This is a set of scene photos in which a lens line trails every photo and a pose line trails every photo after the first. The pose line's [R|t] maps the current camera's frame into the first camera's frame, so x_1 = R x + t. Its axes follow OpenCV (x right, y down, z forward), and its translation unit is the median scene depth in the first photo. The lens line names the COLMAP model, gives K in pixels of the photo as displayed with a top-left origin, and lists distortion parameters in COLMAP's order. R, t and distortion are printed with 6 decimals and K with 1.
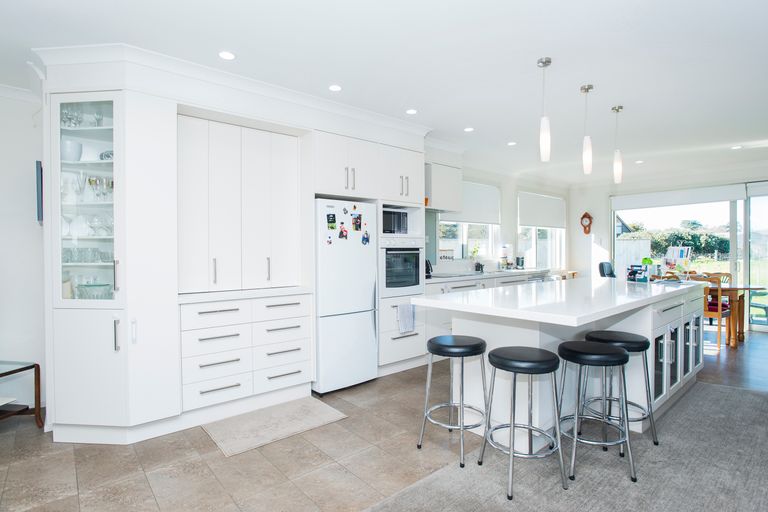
lens RADIAL K [[407.7, 0, 384.2], [0, 407.7, 276.8], [0, 0, 1]] dist [0.019695, 0.000535]
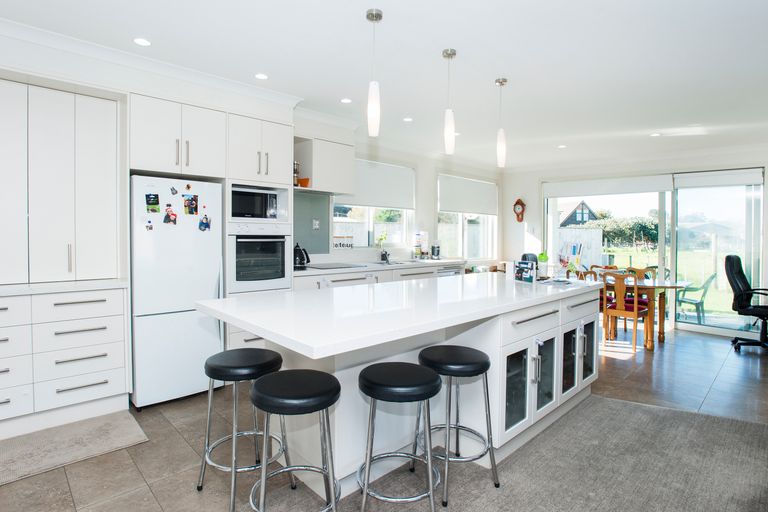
lens RADIAL K [[404.1, 0, 384.0], [0, 404.1, 256.0], [0, 0, 1]] dist [-0.020336, 0.000793]
pose [[0.999536, 0.022571, 0.020453, 0.274566], [-0.022544, 0.999745, -0.001566, -0.030292], [-0.020483, 0.001104, 0.999790, 0.139734]]
